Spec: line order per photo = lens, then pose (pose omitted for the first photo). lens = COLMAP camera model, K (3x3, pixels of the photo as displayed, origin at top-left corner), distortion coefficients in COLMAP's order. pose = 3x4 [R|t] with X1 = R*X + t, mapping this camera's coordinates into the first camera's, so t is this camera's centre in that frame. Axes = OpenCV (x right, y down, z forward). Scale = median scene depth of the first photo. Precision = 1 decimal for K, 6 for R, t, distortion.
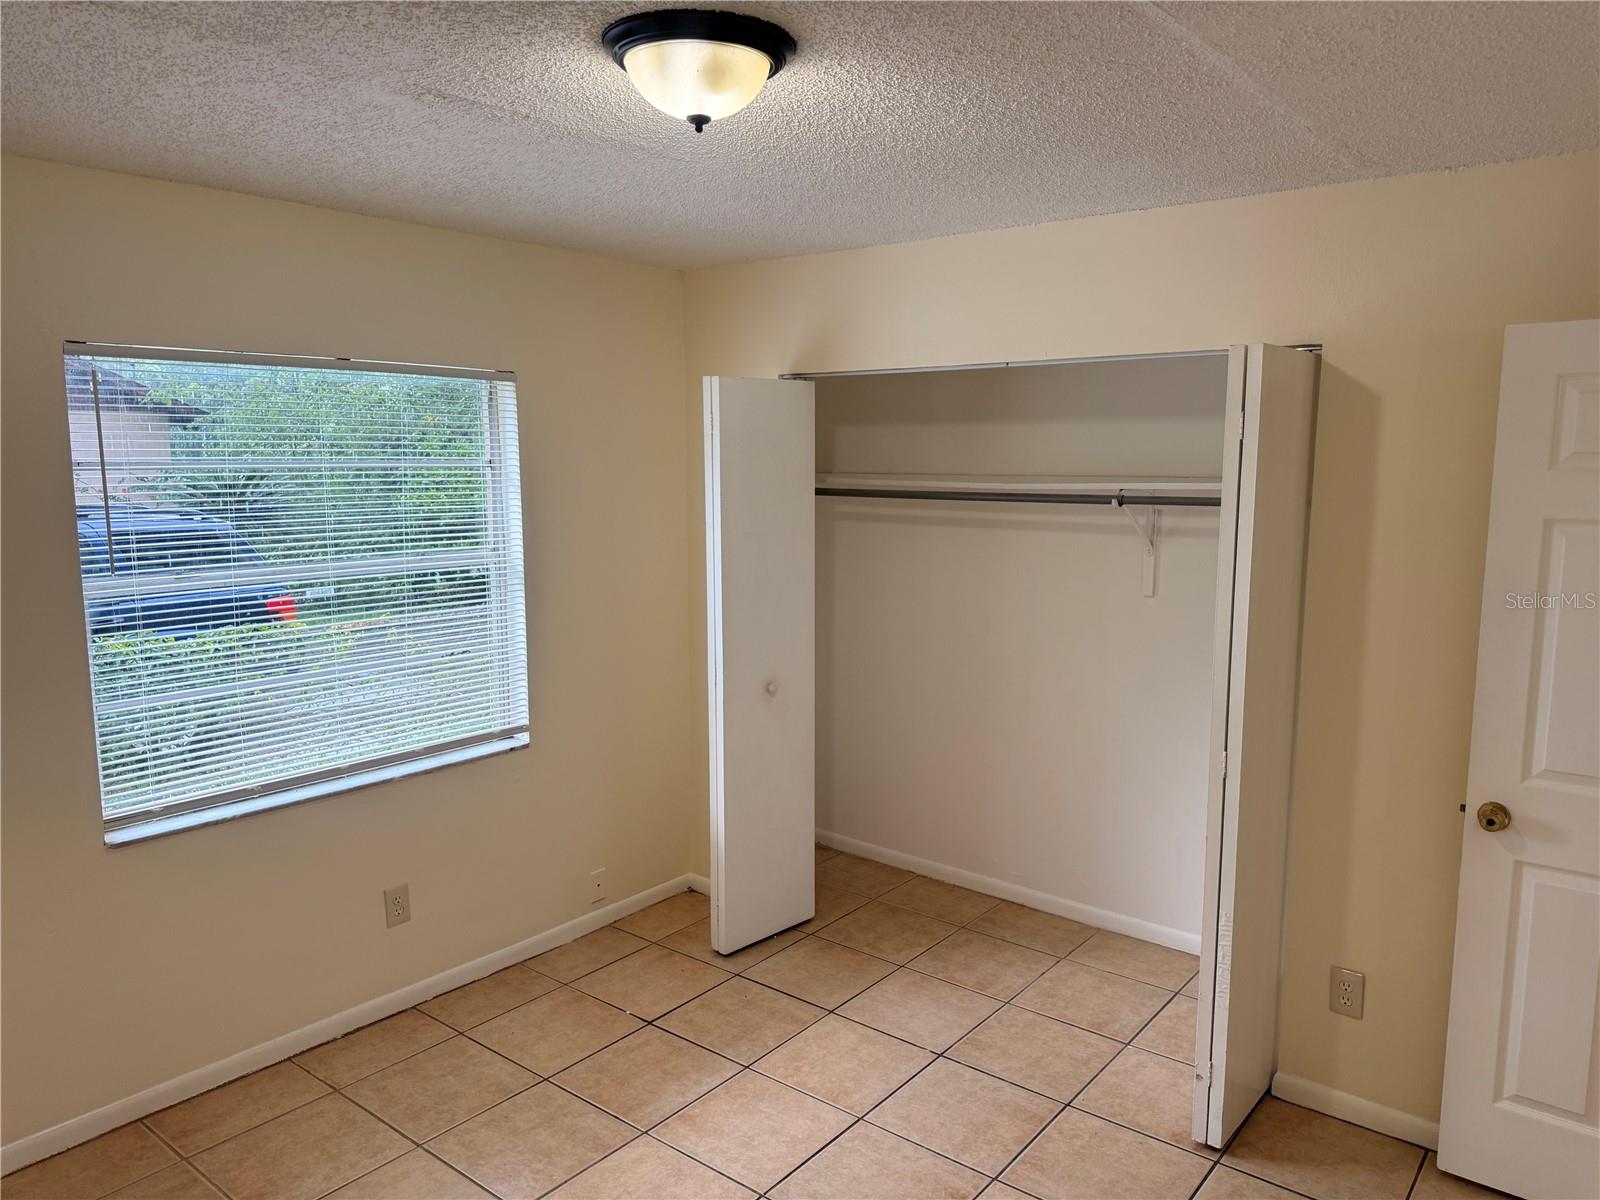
lens RADIAL K [[1126.1, 0, 803.4], [0, 1126.1, 603.5], [0, 0, 1]] dist [0.071483, -0.095589]
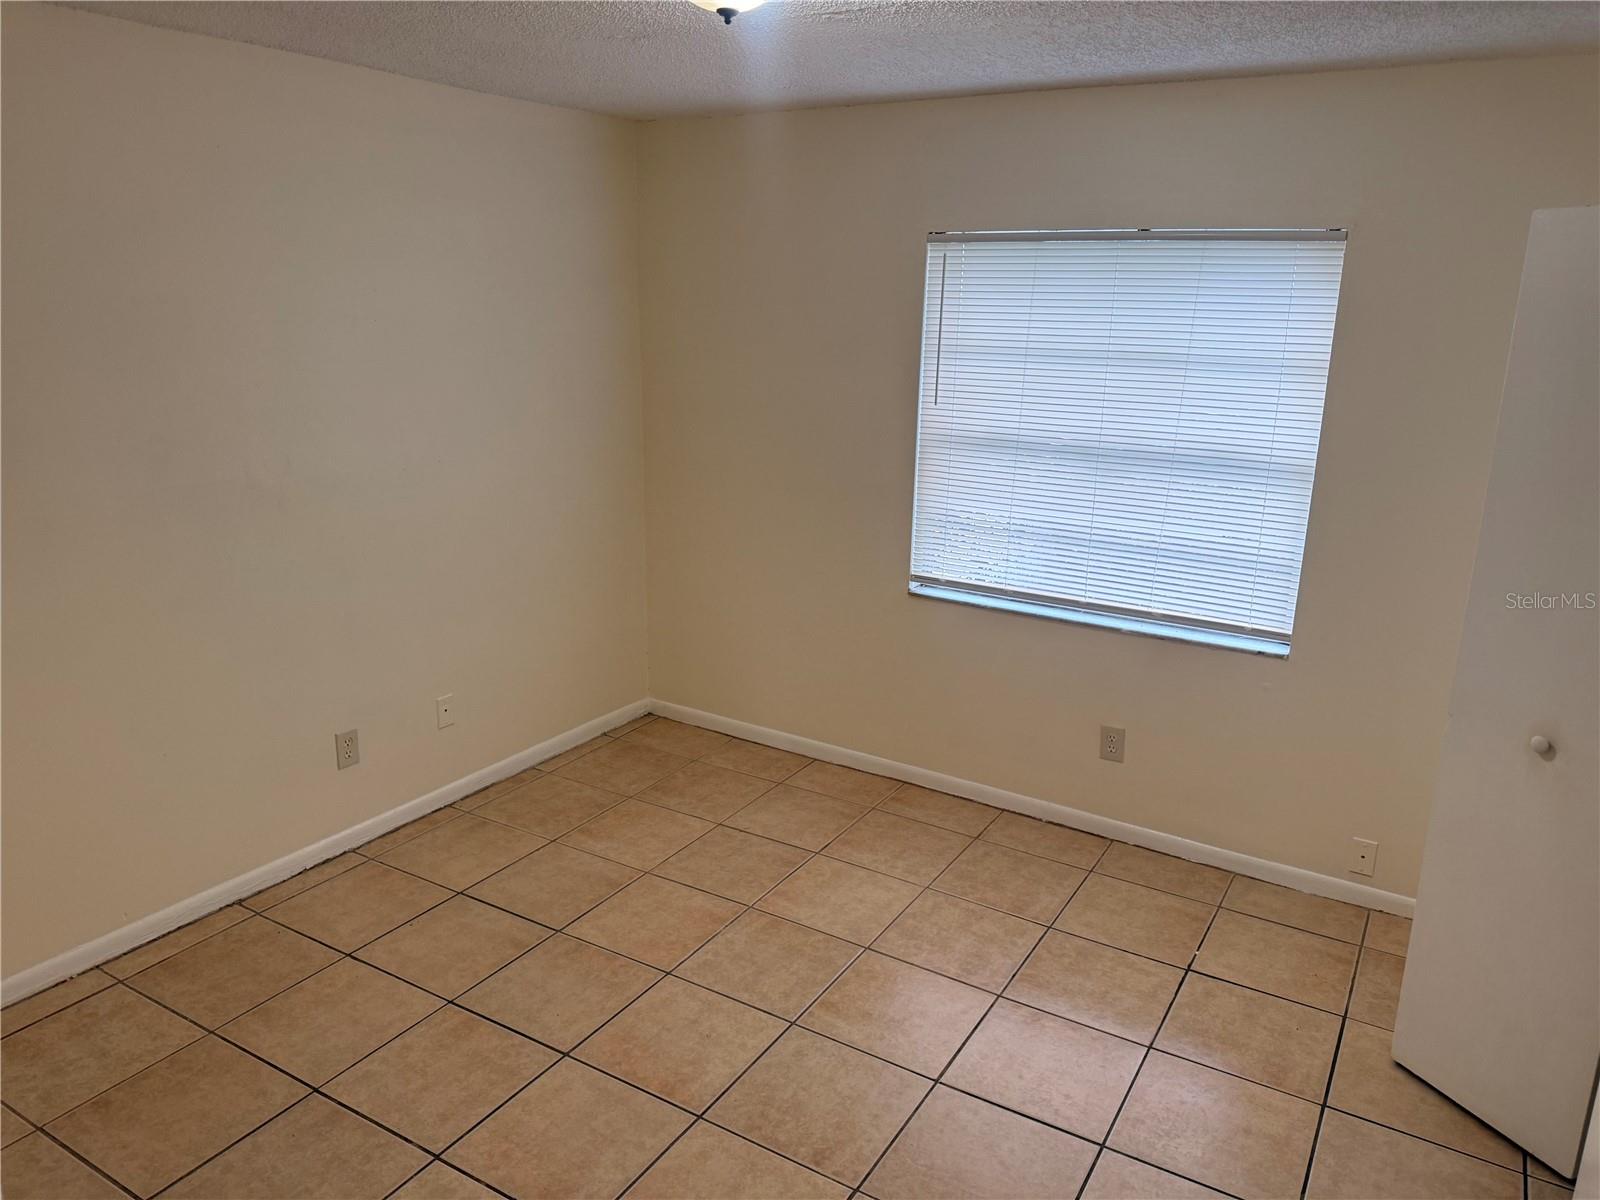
lens RADIAL K [[1126.1, 0, 803.4], [0, 1126.1, 603.5], [0, 0, 1]] dist [0.071483, -0.095589]
pose [[0.135630, 0.268887, -0.953574, 0.644956], [-0.153320, 0.956570, 0.247925, -0.095004], [0.978825, 0.112577, 0.170965, 0.535897]]
